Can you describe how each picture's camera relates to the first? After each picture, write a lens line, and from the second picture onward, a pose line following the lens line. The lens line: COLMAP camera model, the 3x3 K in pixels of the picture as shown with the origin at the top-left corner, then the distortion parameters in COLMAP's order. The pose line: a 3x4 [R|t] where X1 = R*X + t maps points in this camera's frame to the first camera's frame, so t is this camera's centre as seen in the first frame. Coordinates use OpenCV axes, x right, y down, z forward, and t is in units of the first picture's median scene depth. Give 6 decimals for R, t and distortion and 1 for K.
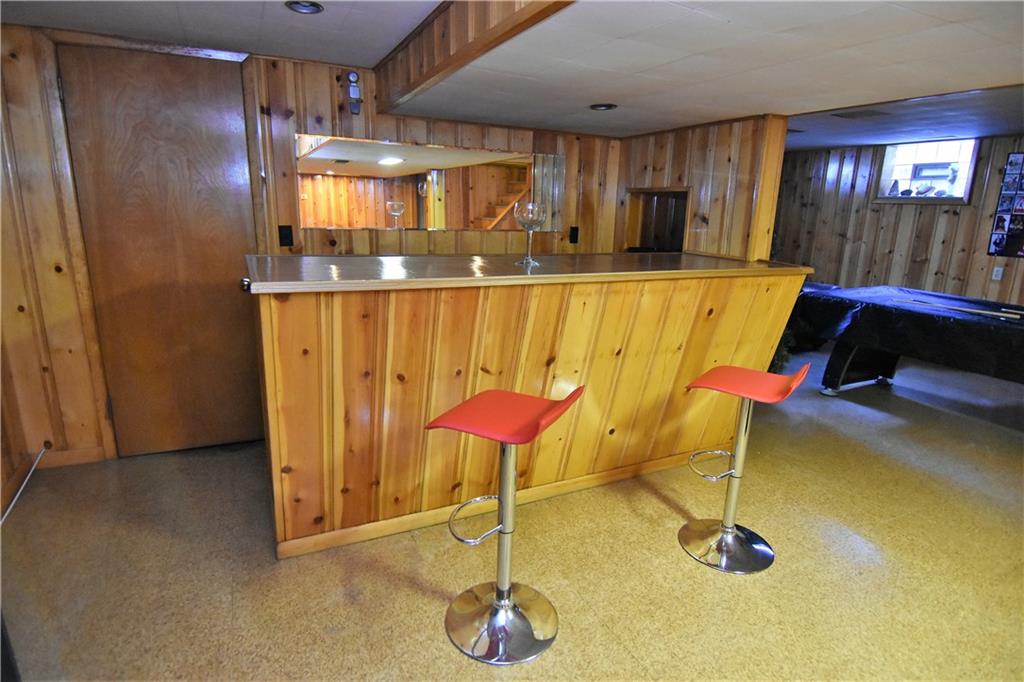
lens RADIAL K [[539.8, 0, 510.6], [0, 539.8, 343.6], [0, 0, 1]] dist [-0.013884, -0.006413]
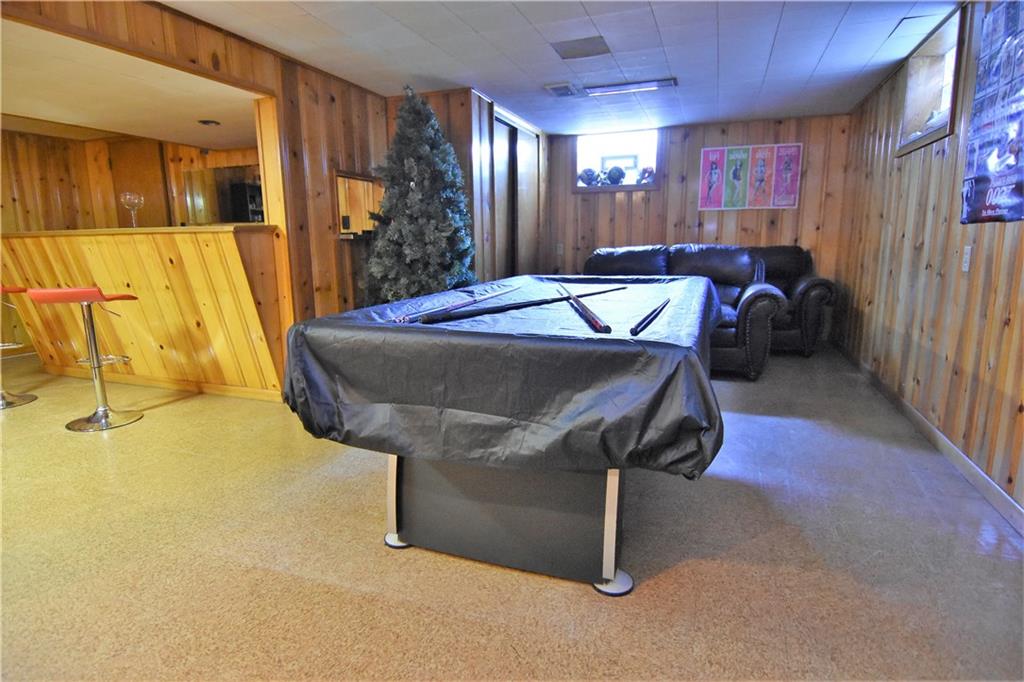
lens RADIAL K [[539.8, 0, 515.9], [0, 539.8, 336.2], [0, 0, 1]] dist [-0.013884, -0.006413]
pose [[0.694132, 0.089206, -0.714299, 0.986443], [-0.145367, 0.989219, -0.017722, 0.012519], [0.705017, 0.116137, 0.699616, 0.353617]]
